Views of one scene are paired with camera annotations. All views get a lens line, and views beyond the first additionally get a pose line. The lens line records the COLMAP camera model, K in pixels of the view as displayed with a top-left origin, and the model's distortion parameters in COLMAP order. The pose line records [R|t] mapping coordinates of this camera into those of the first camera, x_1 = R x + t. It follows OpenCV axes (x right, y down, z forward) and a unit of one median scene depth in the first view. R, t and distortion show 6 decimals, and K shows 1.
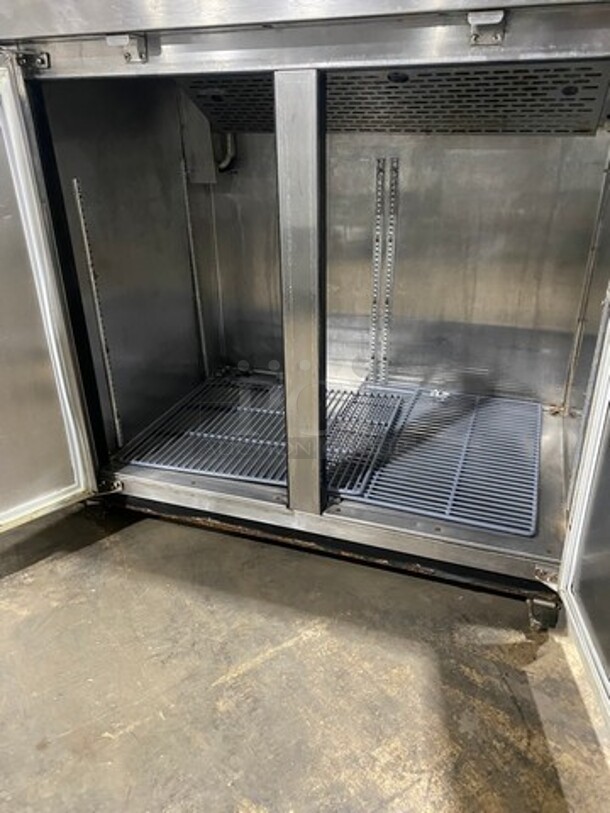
lens RADIAL K [[631.2, 0, 300.0], [0, 631.2, 404.0], [0, 0, 1]] dist [0.000103, -0.001615]
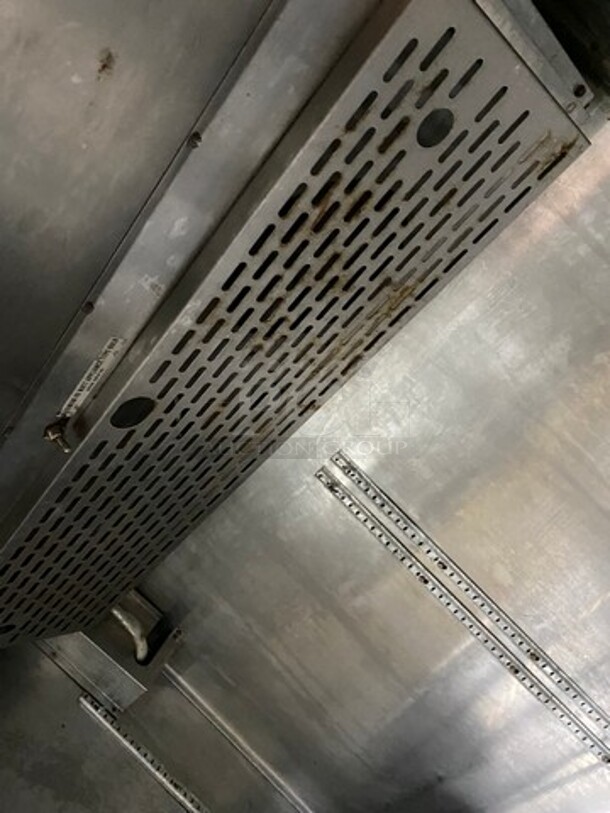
lens RADIAL K [[631.2, 0, 306.2], [0, 631.2, 400.3], [0, 0, 1]] dist [0.000103, -0.001615]
pose [[0.706064, -0.691757, -0.151479, 0.242932], [0.583712, 0.689634, -0.428584, -0.208902], [0.400941, 0.214188, 0.890713, 0.513073]]
